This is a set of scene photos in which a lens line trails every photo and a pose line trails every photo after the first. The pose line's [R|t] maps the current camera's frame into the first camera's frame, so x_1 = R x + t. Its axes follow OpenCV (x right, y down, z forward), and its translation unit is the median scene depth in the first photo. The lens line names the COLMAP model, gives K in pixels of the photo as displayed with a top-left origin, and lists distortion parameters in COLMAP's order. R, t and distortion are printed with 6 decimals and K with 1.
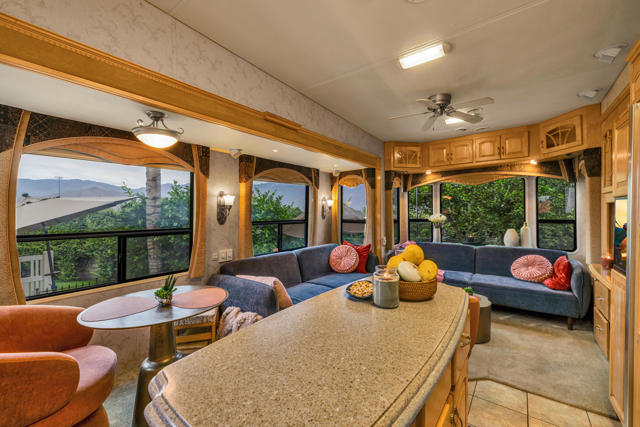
lens RADIAL K [[268.3, 0, 318.3], [0, 268.3, 211.1], [0, 0, 1]] dist [0.002290, 0.000050]
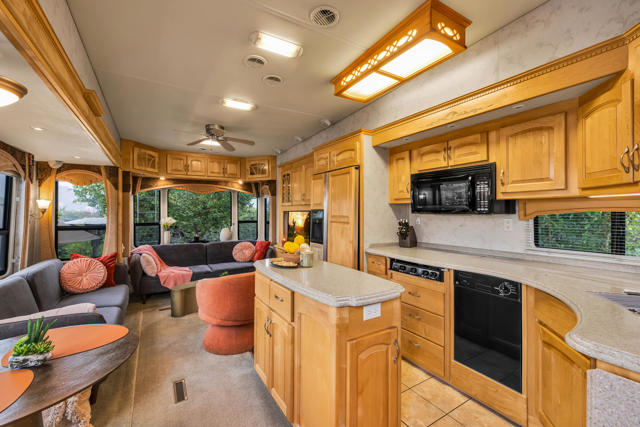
lens RADIAL K [[268.3, 0, 317.1], [0, 268.3, 213.4], [0, 0, 1]] dist [0.002290, 0.000050]
pose [[0.364408, 0.005002, 0.931226, -0.414569], [-0.003121, 0.999987, -0.004150, -0.005066], [-0.931234, -0.001394, 0.364419, 0.063345]]
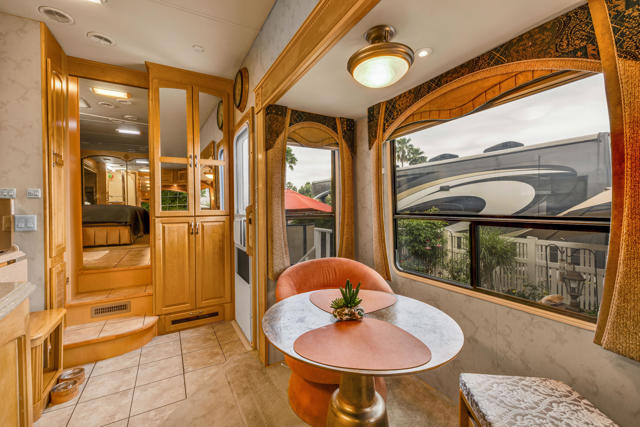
lens RADIAL K [[268.3, 0, 318.8], [0, 268.3, 209.3], [0, 0, 1]] dist [0.002290, 0.000050]
pose [[-0.396328, 0.018159, -0.917930, 0.032204], [0.018851, 0.999755, 0.011639, 0.026898], [0.917916, -0.012691, -0.396573, 0.537715]]
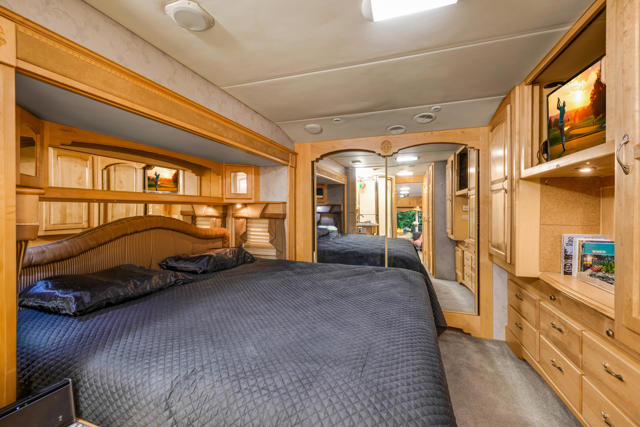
lens RADIAL K [[268.3, 0, 318.2], [0, 268.3, 210.6], [0, 0, 1]] dist [0.002290, 0.000050]
pose [[-0.945584, 0.016148, -0.324976, -0.543496], [0.015431, 0.999869, 0.004784, -0.113088], [0.325011, -0.000491, -0.945710, -0.460556]]
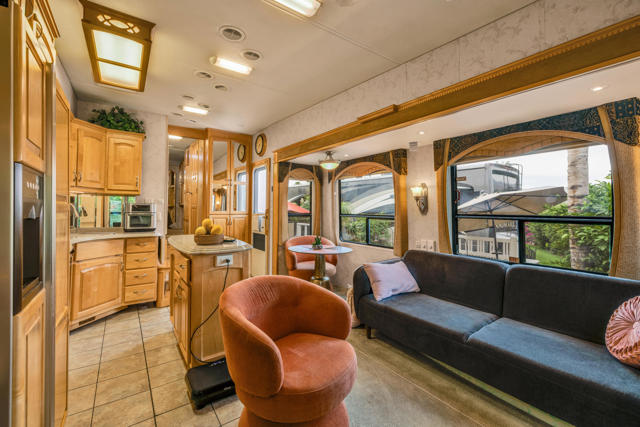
lens RADIAL K [[268.3, 0, 318.1], [0, 268.3, 200.8], [0, 0, 1]] dist [0.002290, 0.000050]
pose [[-0.299663, -0.021337, -0.953807, 0.598509], [0.002973, 0.999724, -0.023298, 0.014172], [0.954041, -0.009817, -0.299517, 0.718180]]
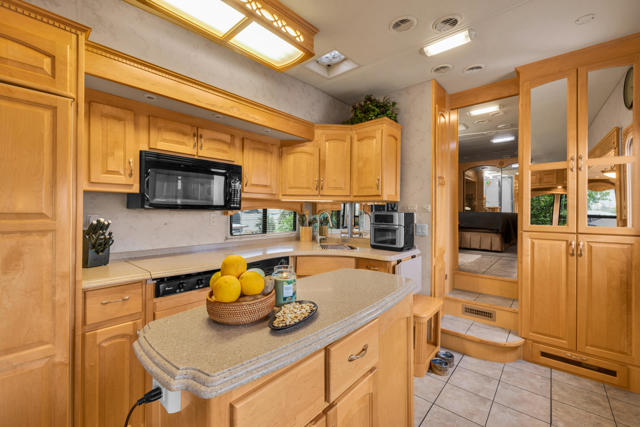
lens RADIAL K [[268.3, 0, 315.4], [0, 268.3, 210.5], [0, 0, 1]] dist [0.002290, 0.000050]
pose [[-0.997141, 0.003780, 0.075468, 0.008937], [0.003467, 0.999985, -0.004285, -0.002290], [-0.075483, -0.004011, -0.997139, 0.554747]]
